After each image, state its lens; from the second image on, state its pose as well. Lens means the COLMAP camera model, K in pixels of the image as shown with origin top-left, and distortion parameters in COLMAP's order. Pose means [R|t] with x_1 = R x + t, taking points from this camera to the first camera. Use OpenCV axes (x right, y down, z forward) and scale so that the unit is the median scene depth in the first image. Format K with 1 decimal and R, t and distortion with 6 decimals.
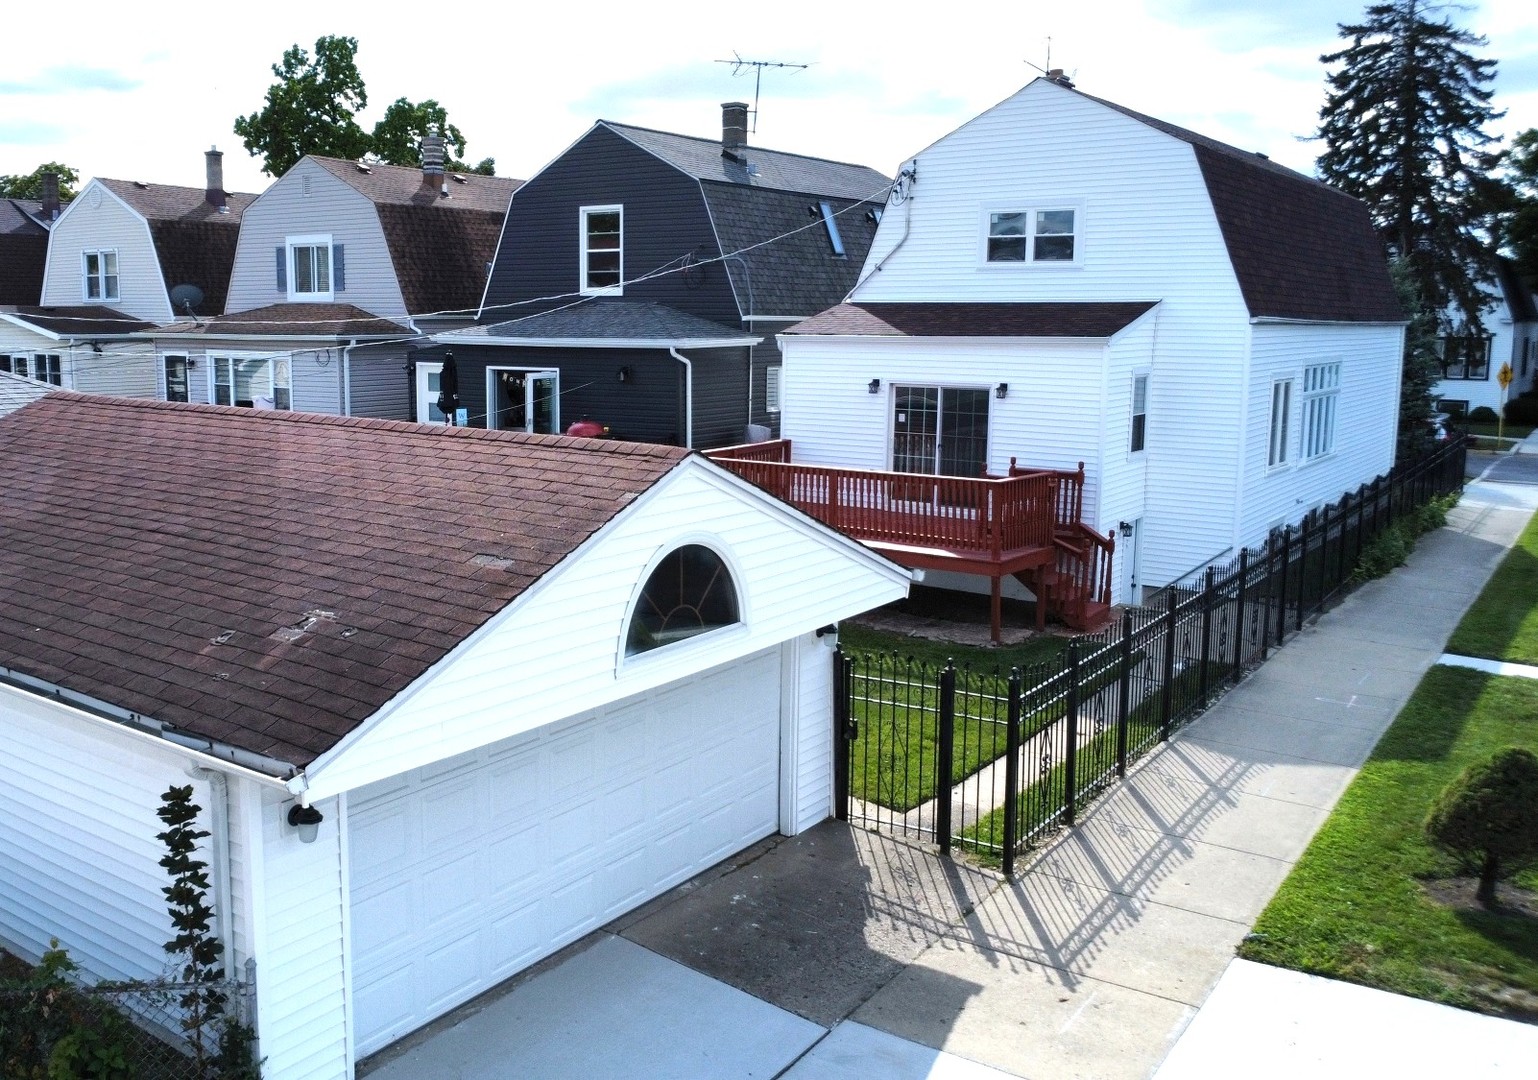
lens RADIAL K [[1350.5, 0, 609.9], [0, 1350.5, 497.1], [0, 0, 1]] dist [-0.002584, -0.044790]
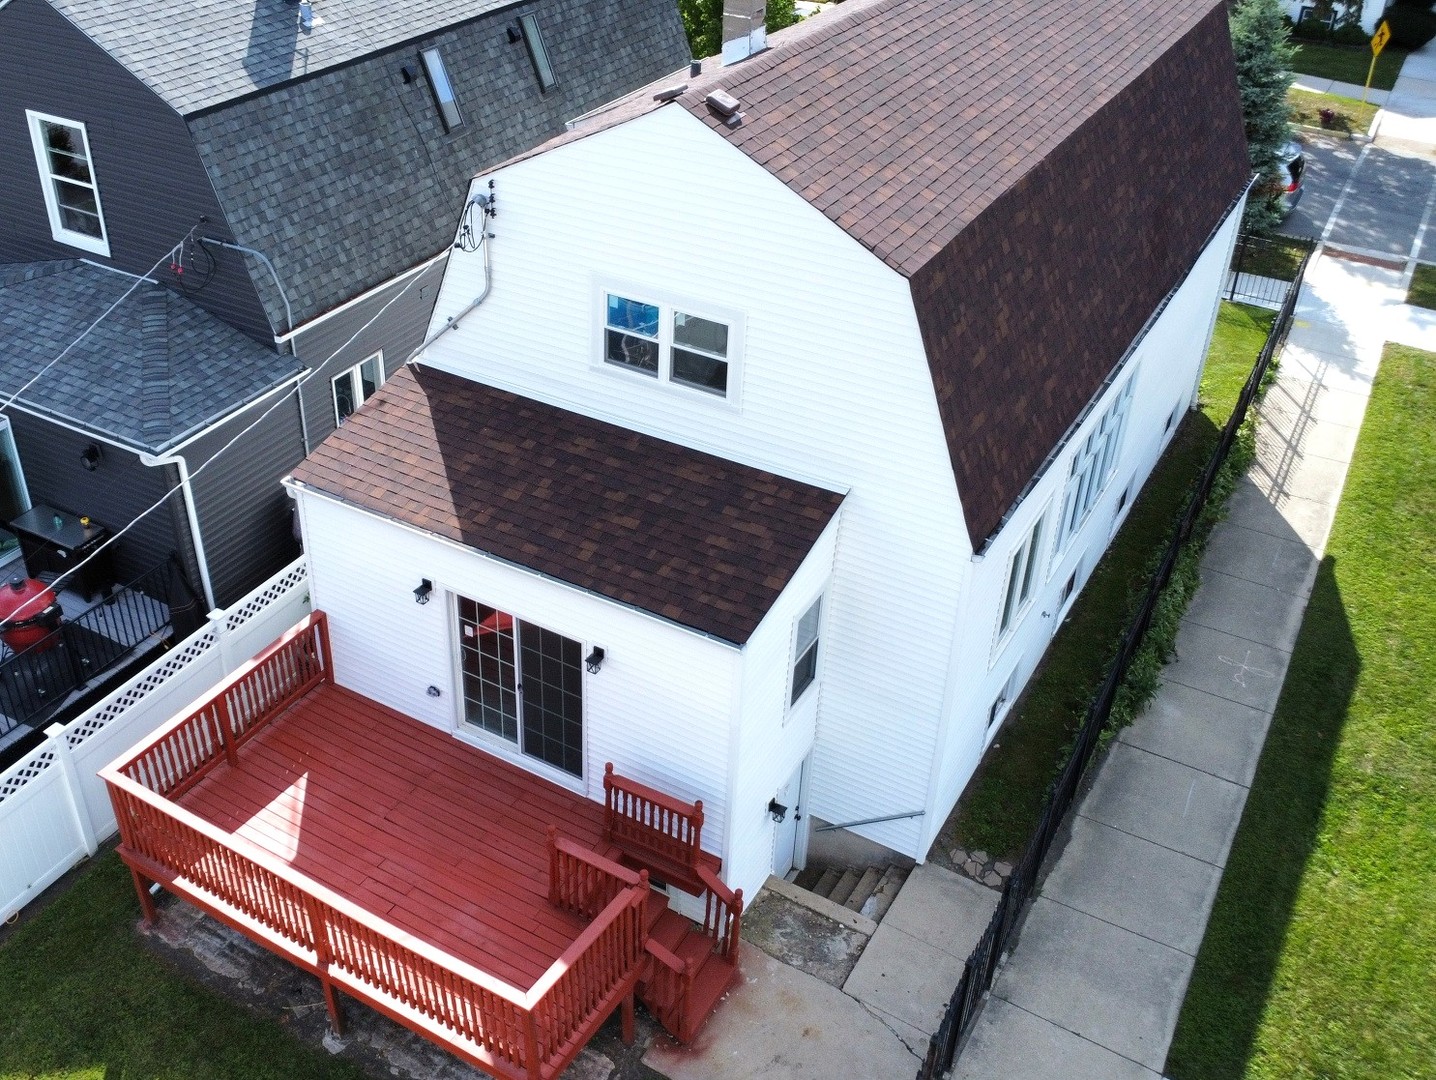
lens RADIAL K [[1412.0, 0, 596.7], [0, 1412.0, 518.0], [0, 0, 1]] dist [-0.027609, 0.000000]
pose [[0.992996, -0.064613, 0.098919, 0.214714], [0.018316, 0.911281, 0.411377, -0.396603], [-0.116723, -0.406684, 0.906082, 0.386827]]
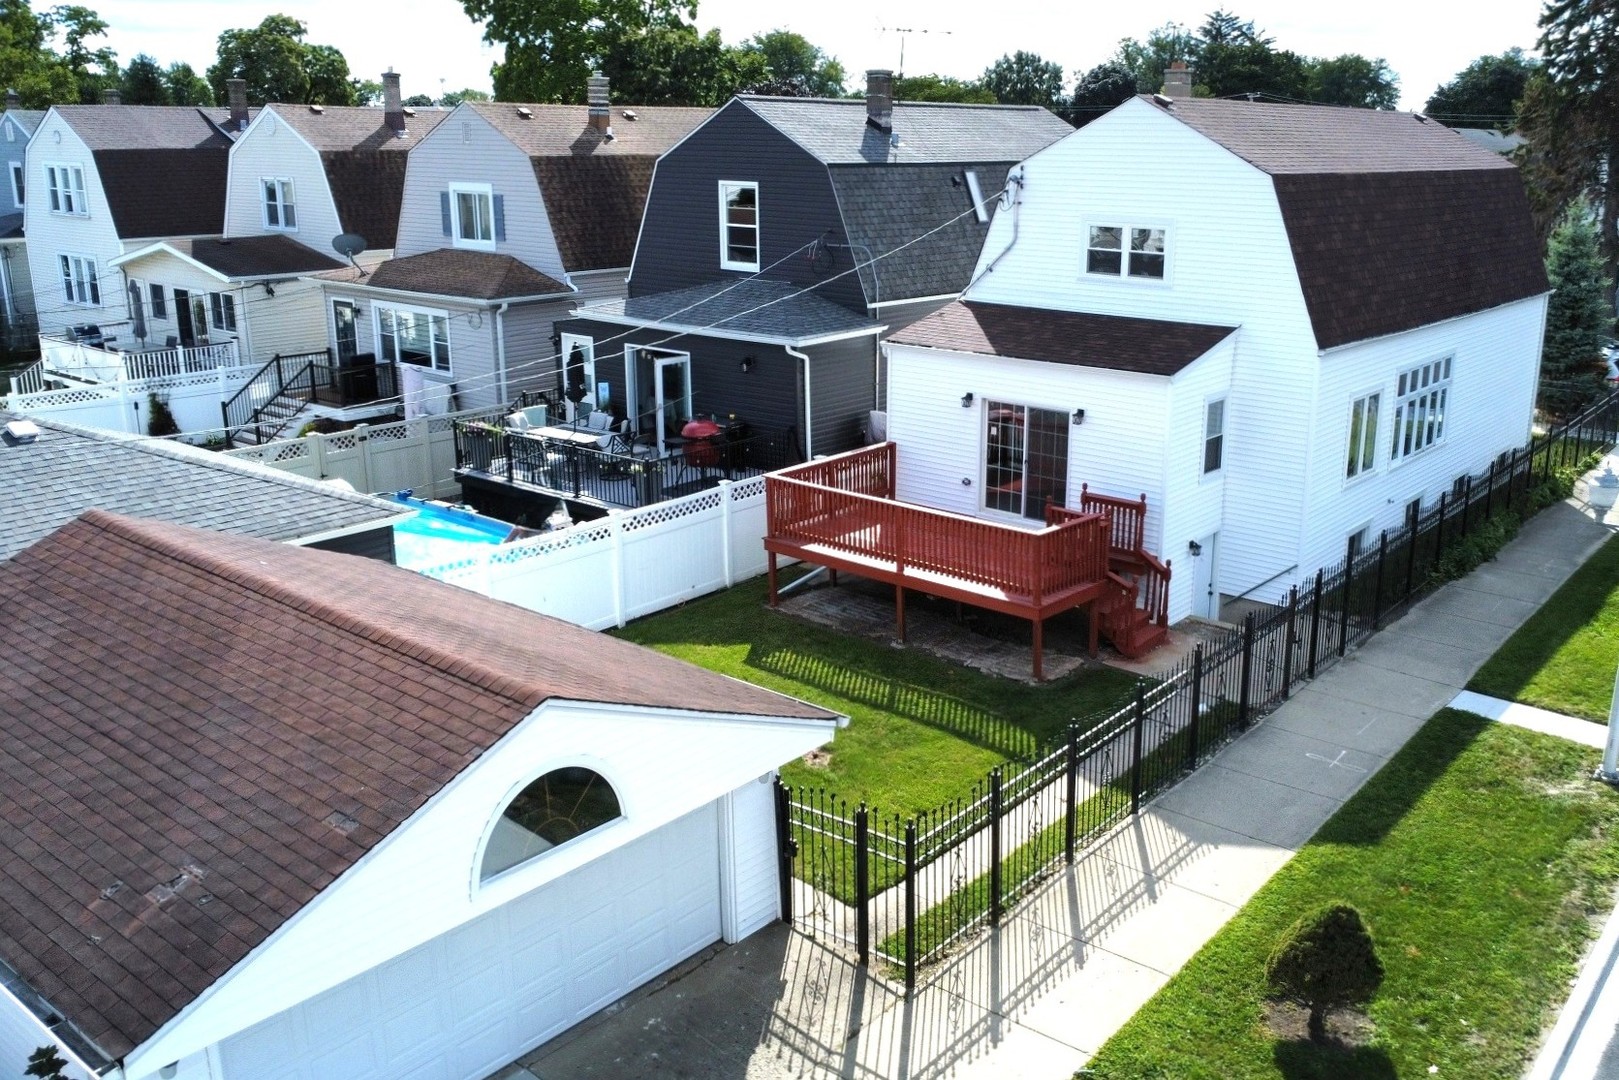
lens RADIAL K [[1367.4, 0, 889.6], [0, 1367.4, 498.3], [0, 0, 1]] dist [-0.008864, -0.032383]
pose [[0.999976, 0.006482, 0.002575, 0.134612], [-0.006742, 0.992913, 0.118656, -0.132067], [-0.001787, -0.118670, 0.992932, -0.047120]]
